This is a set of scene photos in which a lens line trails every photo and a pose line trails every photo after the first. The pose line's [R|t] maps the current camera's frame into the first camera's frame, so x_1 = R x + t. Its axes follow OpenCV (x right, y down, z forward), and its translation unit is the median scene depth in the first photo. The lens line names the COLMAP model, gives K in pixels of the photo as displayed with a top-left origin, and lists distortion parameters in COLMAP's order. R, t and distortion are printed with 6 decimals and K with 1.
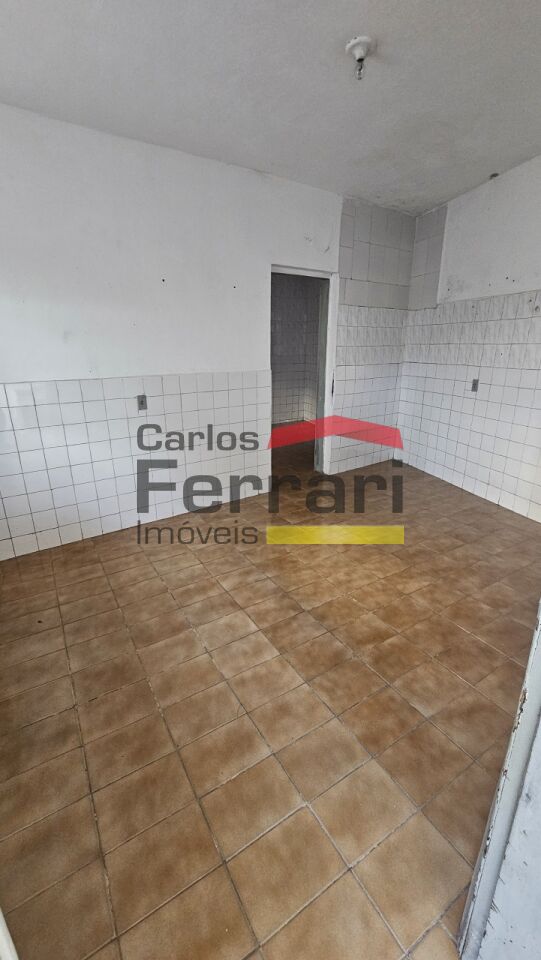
lens RADIAL K [[396.1, 0, 264.5], [0, 396.1, 474.9], [0, 0, 1]] dist [-0.001076, -0.000123]
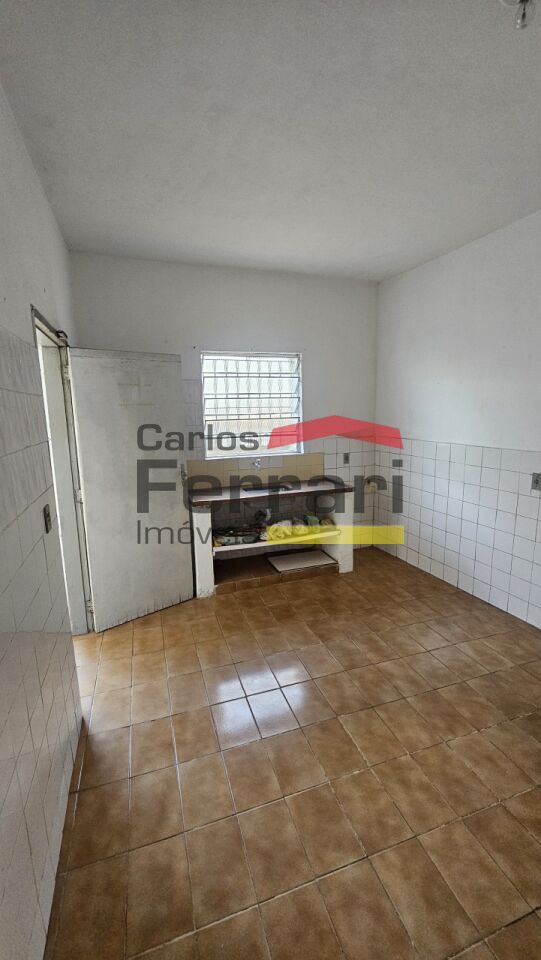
lens RADIAL K [[396.1, 0, 264.5], [0, 396.1, 474.9], [0, 0, 1]] dist [-0.001076, -0.000123]
pose [[-0.232122, 0.183824, -0.955159, 0.874385], [-0.274618, 0.929645, 0.245652, -0.332087], [0.933115, 0.319325, -0.165309, 0.795758]]
